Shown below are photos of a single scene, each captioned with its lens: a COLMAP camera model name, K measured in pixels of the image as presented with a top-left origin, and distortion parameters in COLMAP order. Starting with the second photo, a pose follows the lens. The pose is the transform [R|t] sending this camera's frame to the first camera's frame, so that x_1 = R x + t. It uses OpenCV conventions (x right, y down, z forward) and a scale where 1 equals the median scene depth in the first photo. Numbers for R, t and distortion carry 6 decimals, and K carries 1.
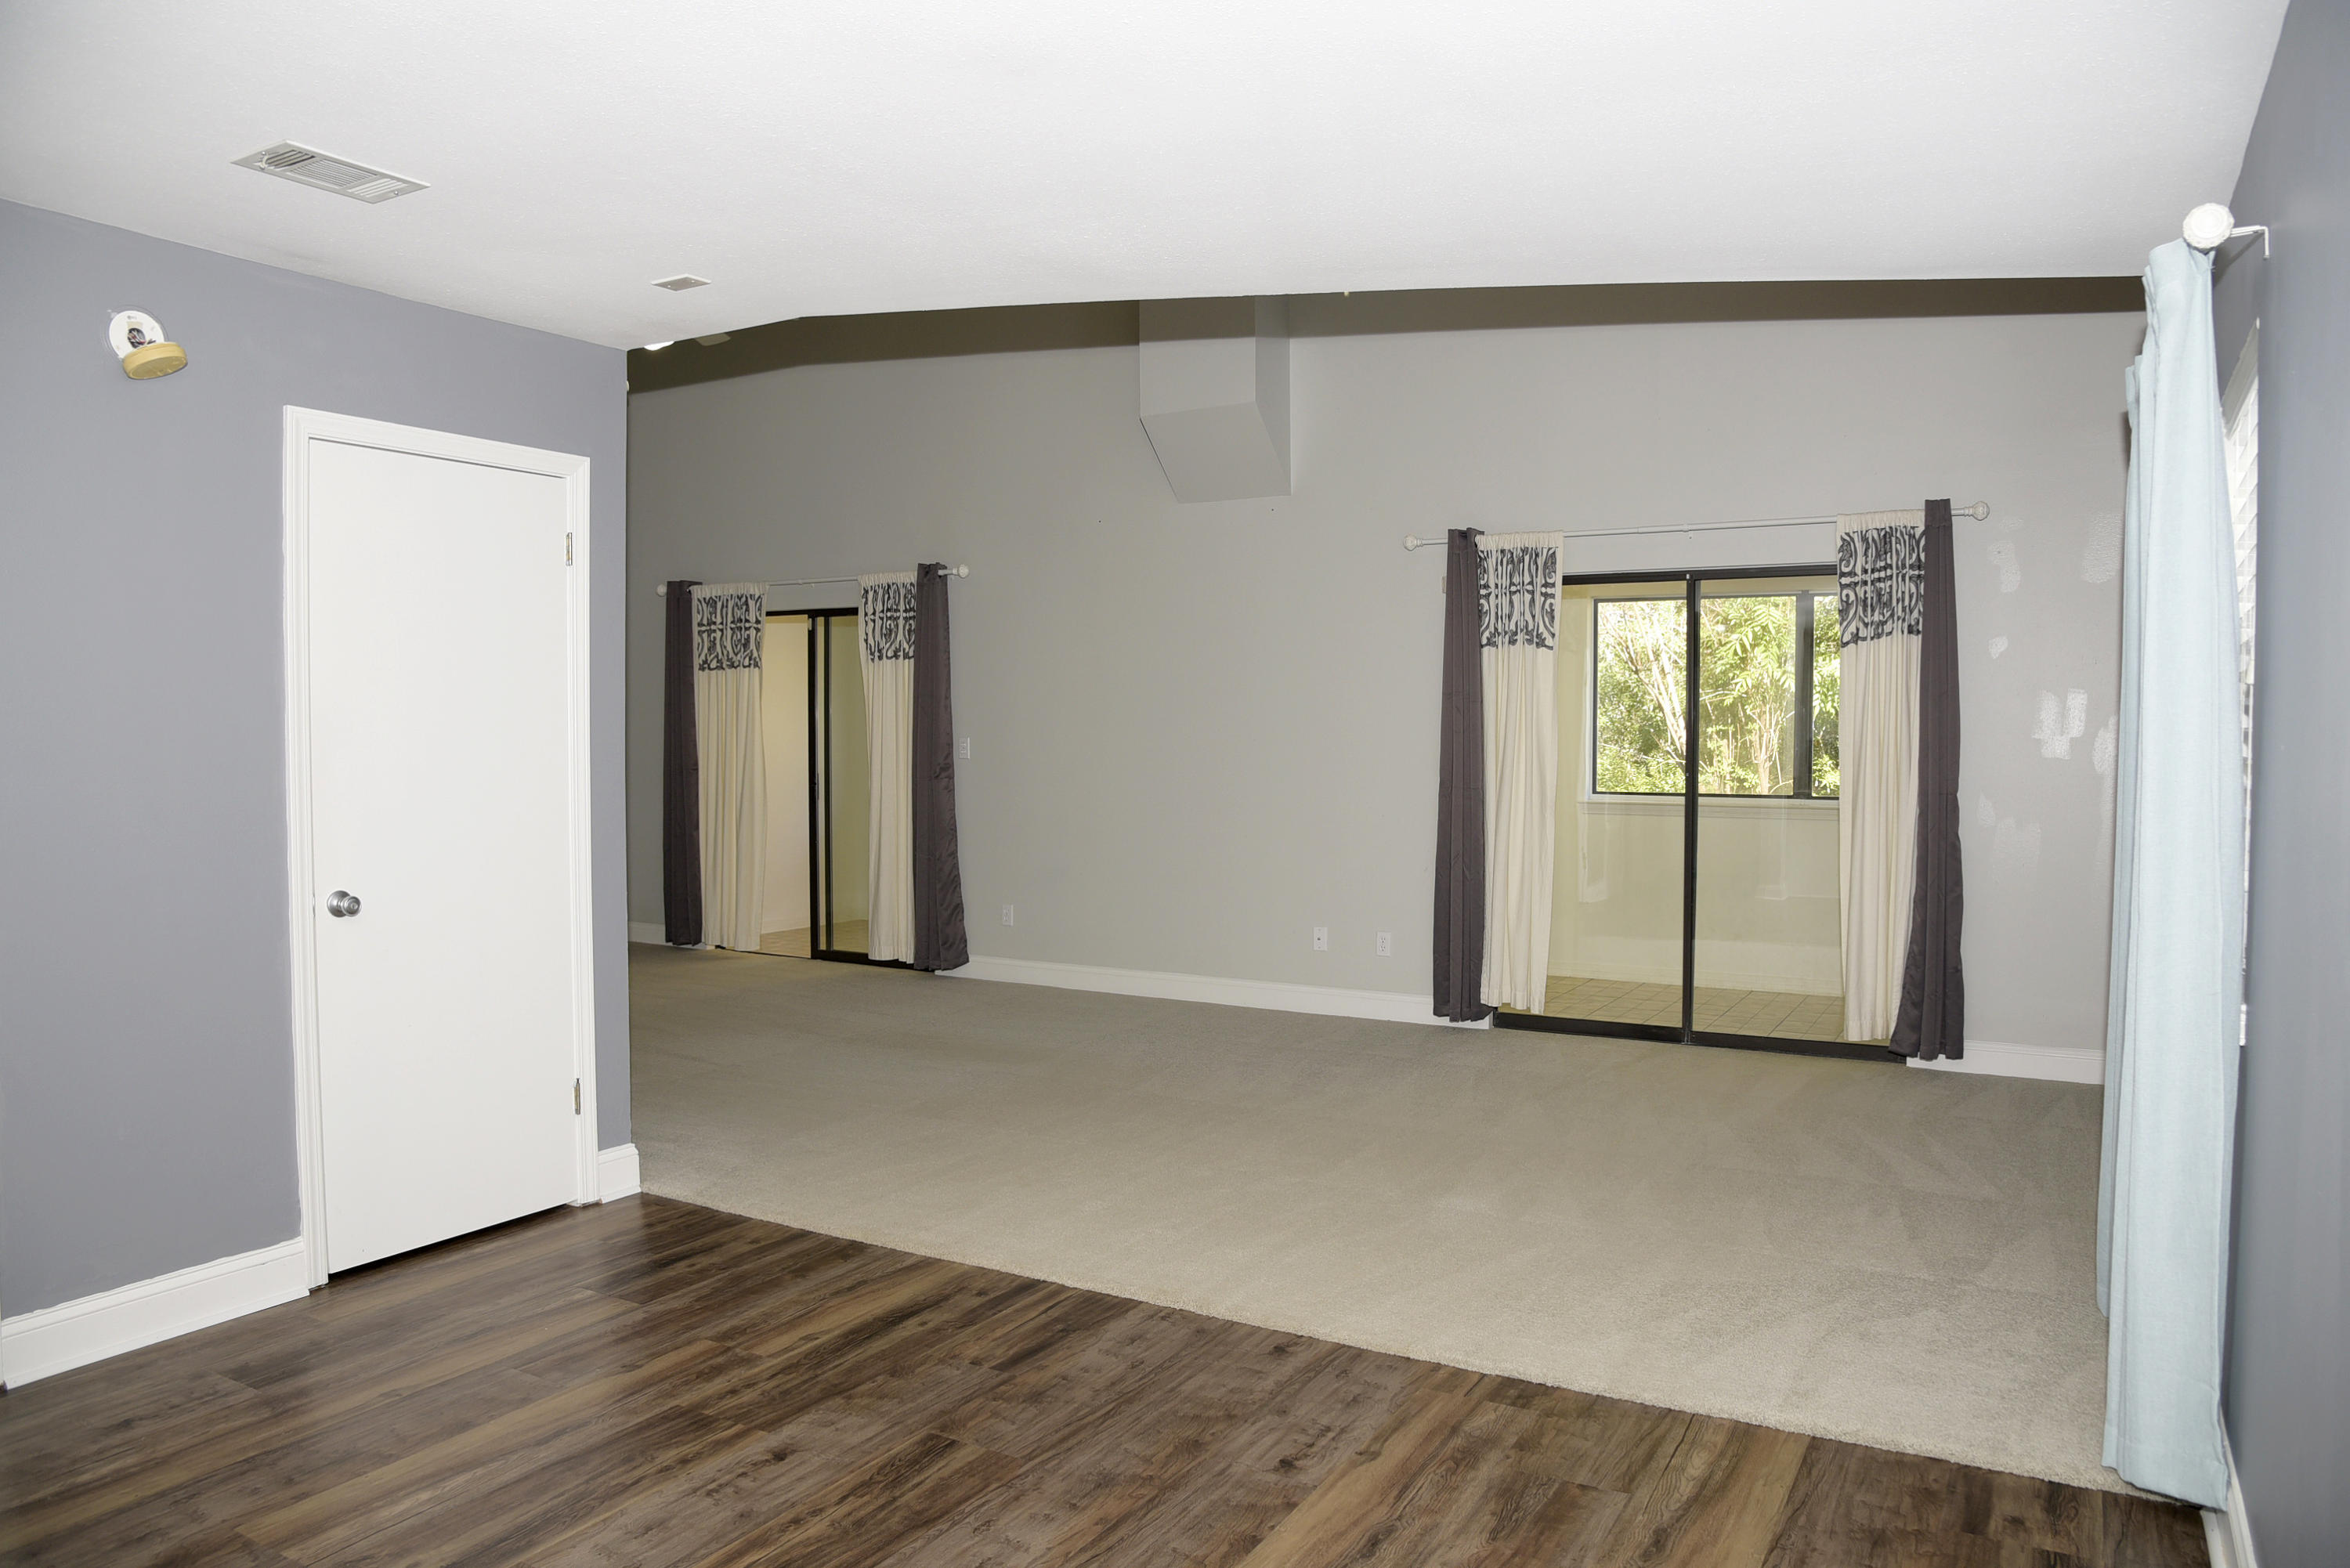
lens RADIAL K [[1594.0, 0, 1182.1], [0, 1594.0, 792.5], [0, 0, 1]] dist [-0.114866, 0.052453]
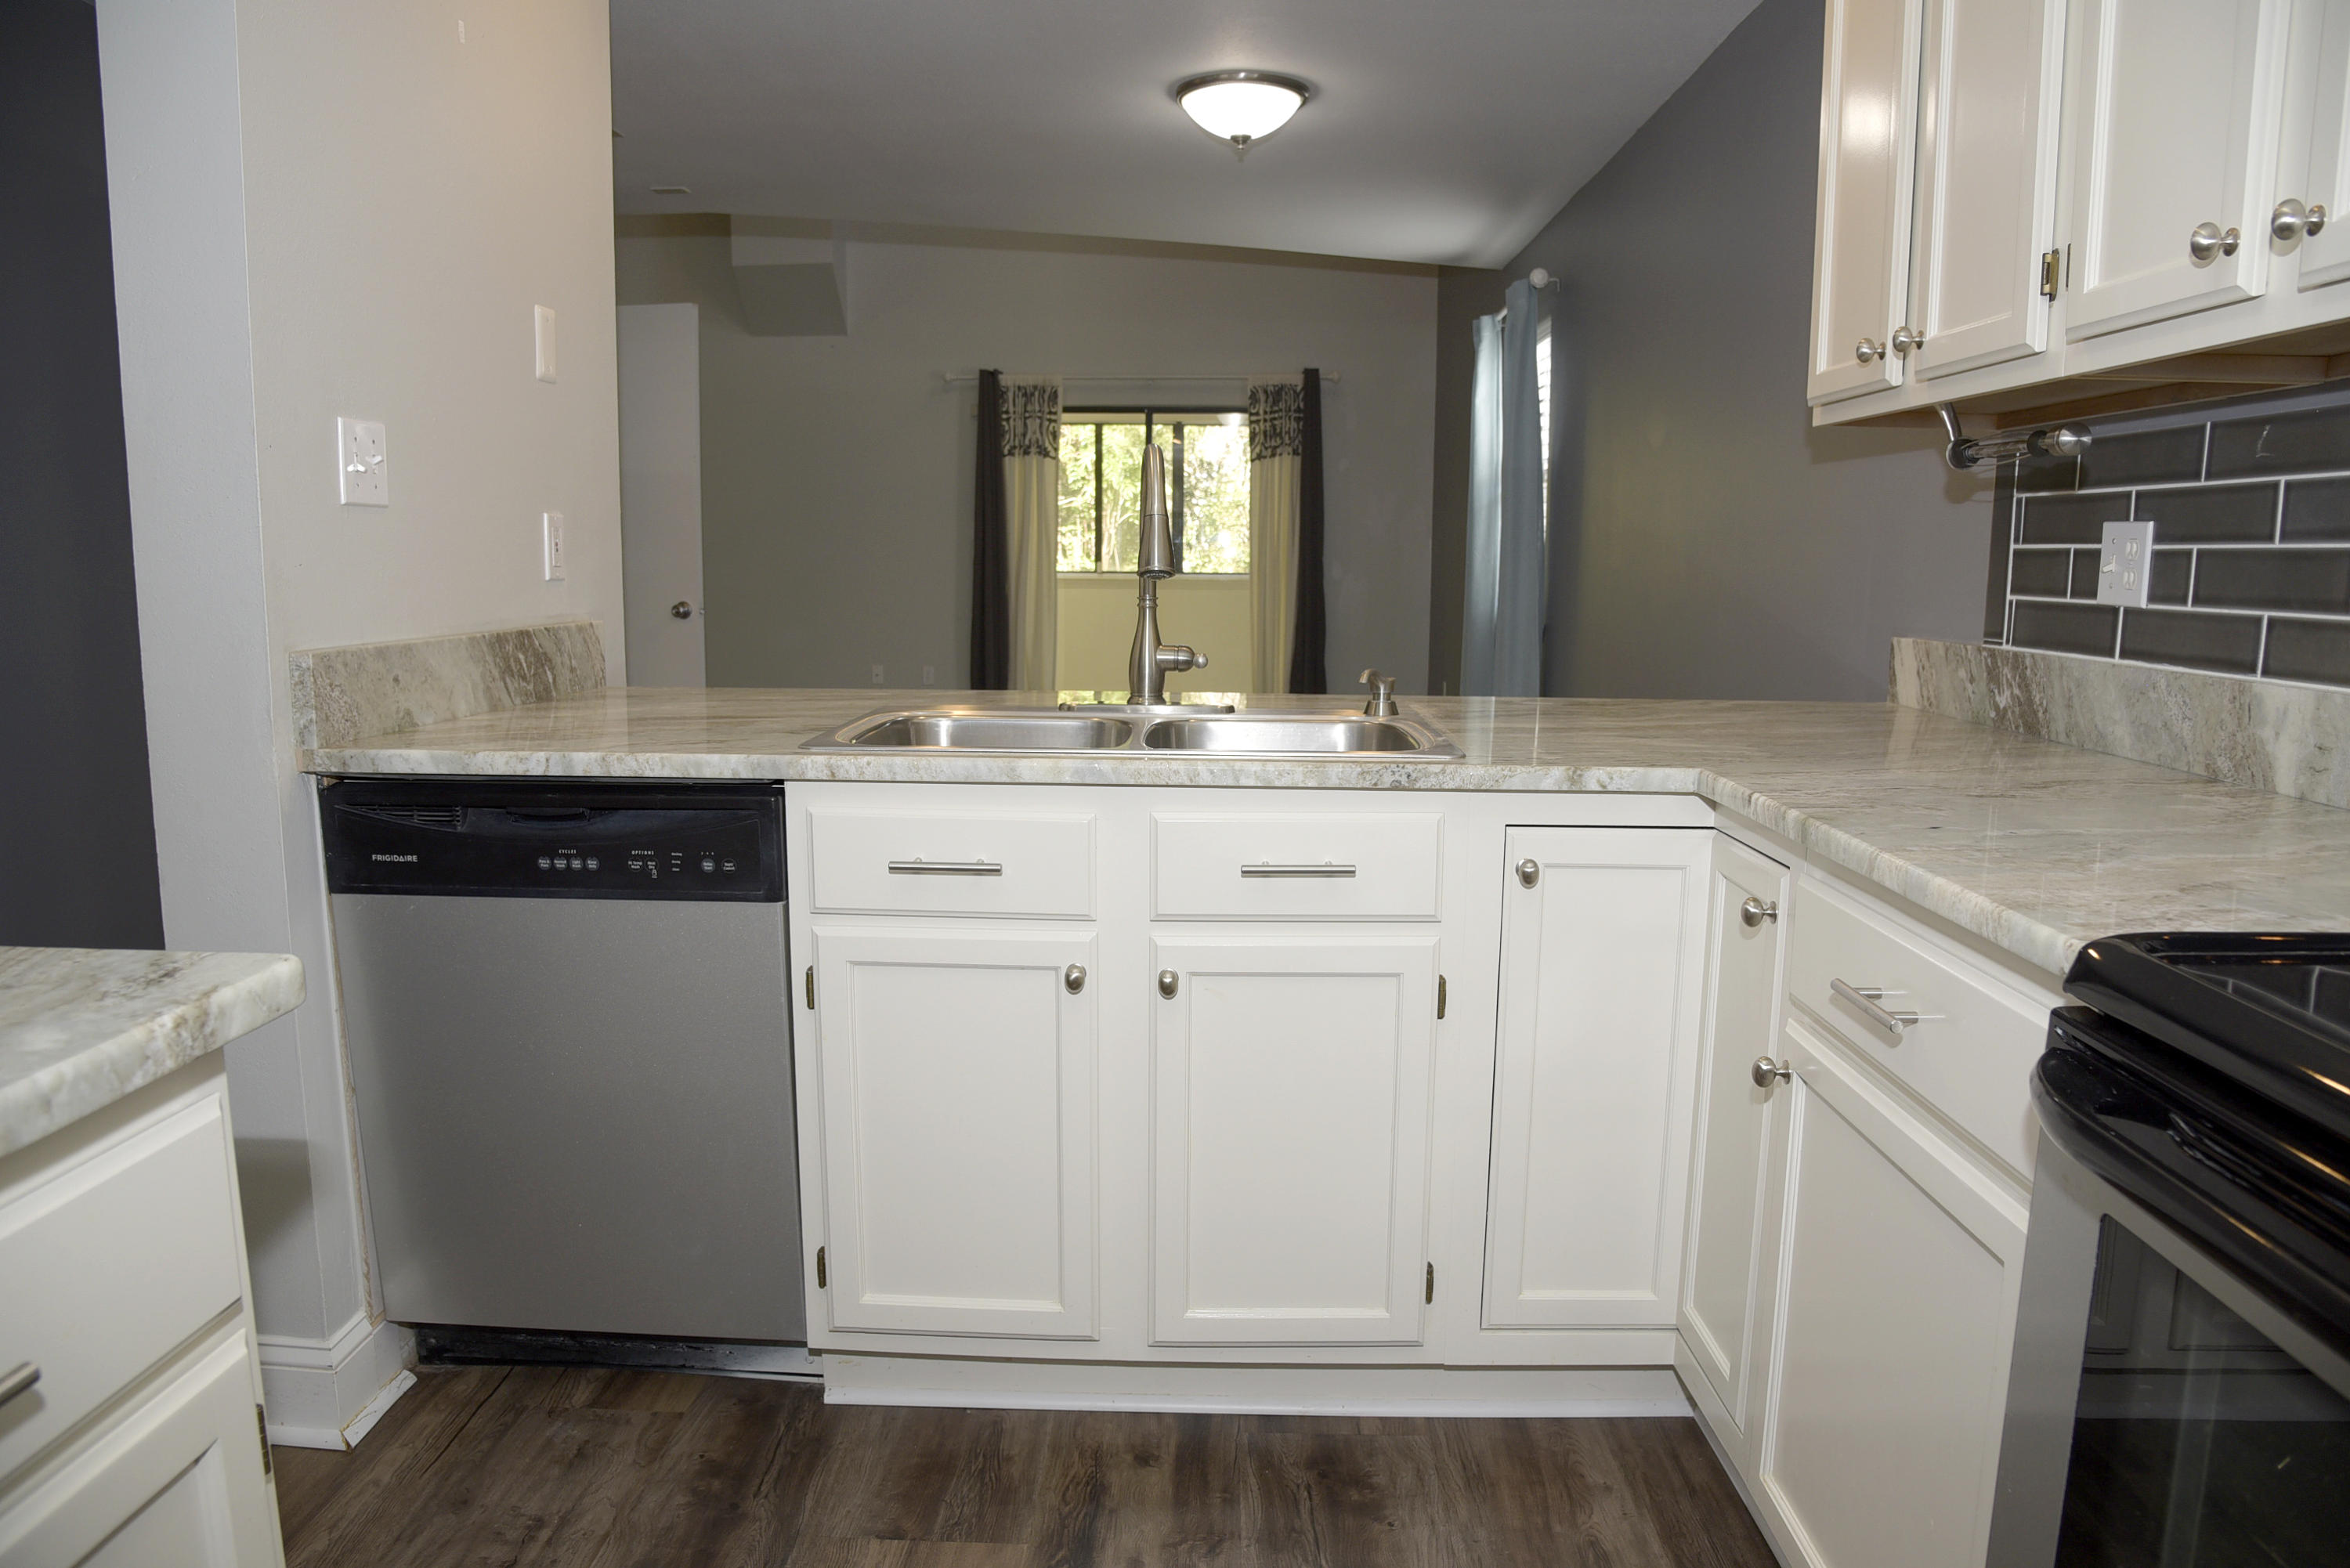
lens RADIAL K [[1594.0, 0, 1180.6], [0, 1594.0, 798.9], [0, 0, 1]] dist [-0.114866, 0.052453]
pose [[0.883519, -0.066213, 0.463691, -0.585294], [0.011230, 0.992668, 0.120350, 0.071472], [-0.468260, -0.101124, 0.877785, -0.556938]]
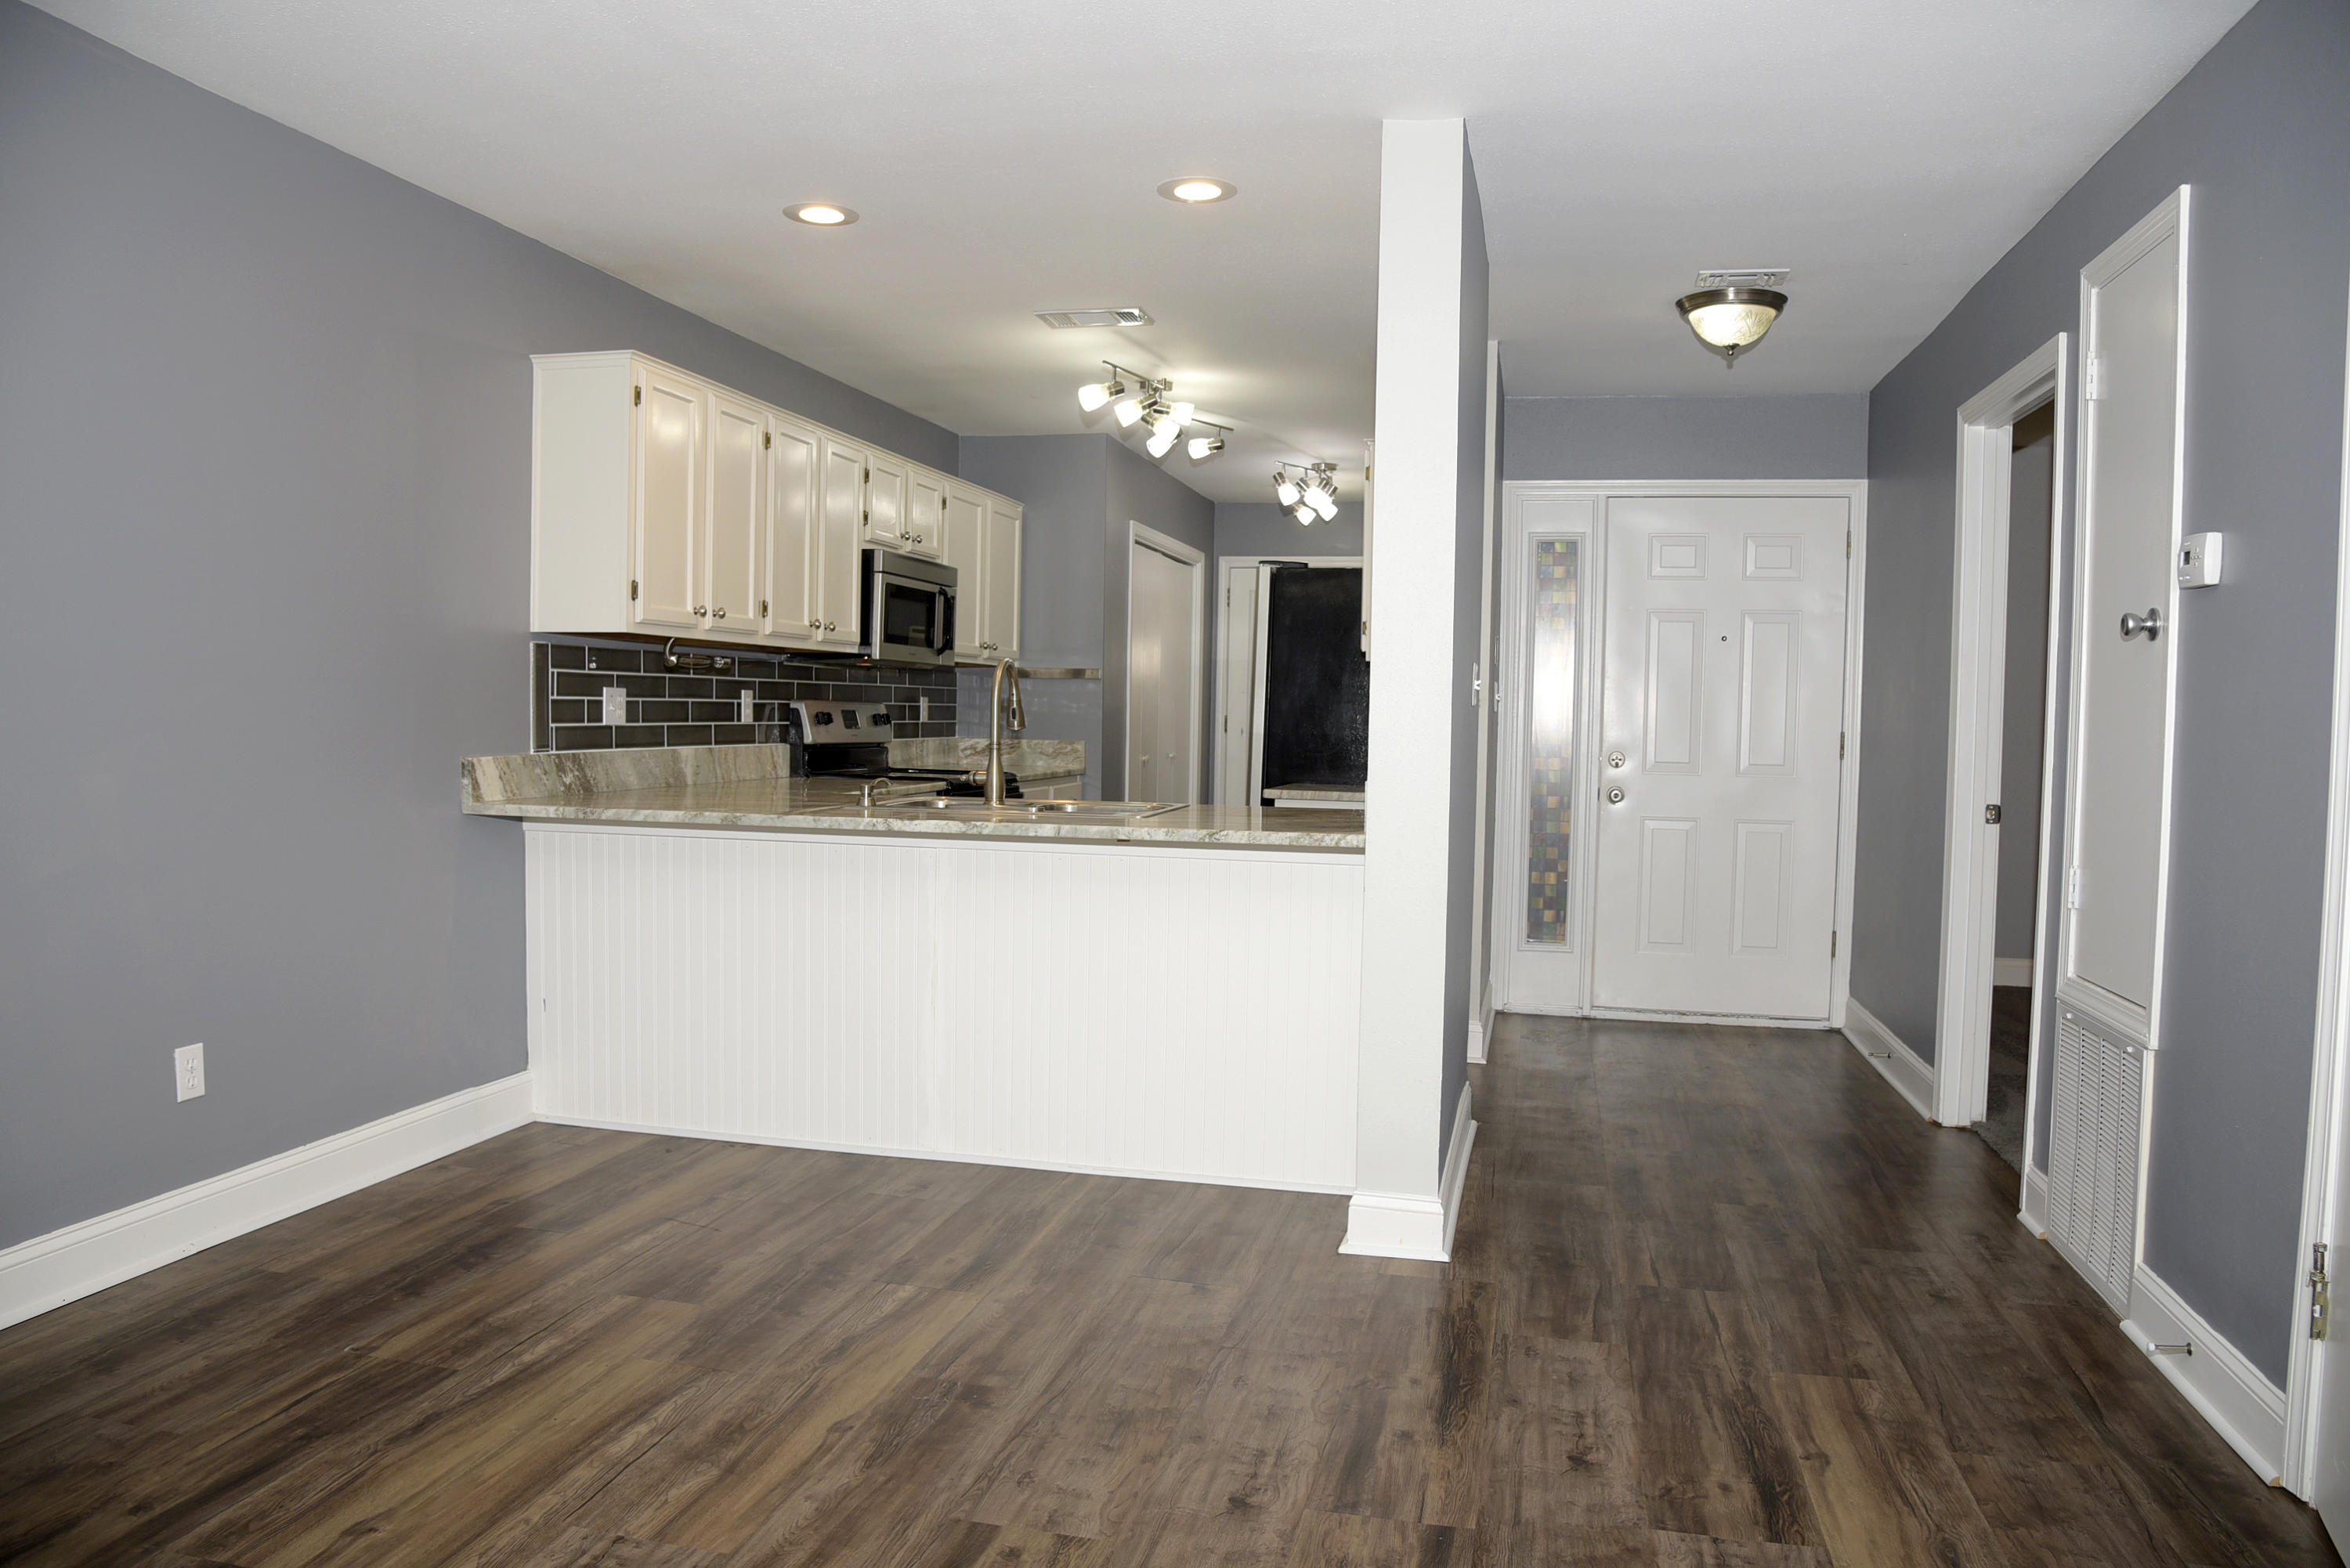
lens RADIAL K [[1594.0, 0, 1179.3], [0, 1594.0, 802.9], [0, 0, 1]] dist [-0.114866, 0.052453]
pose [[-0.957027, -0.001955, -0.289993, -0.116668], [-0.030721, 0.995034, 0.094678, 0.004918], [0.288368, 0.099518, -0.952334, 1.036142]]
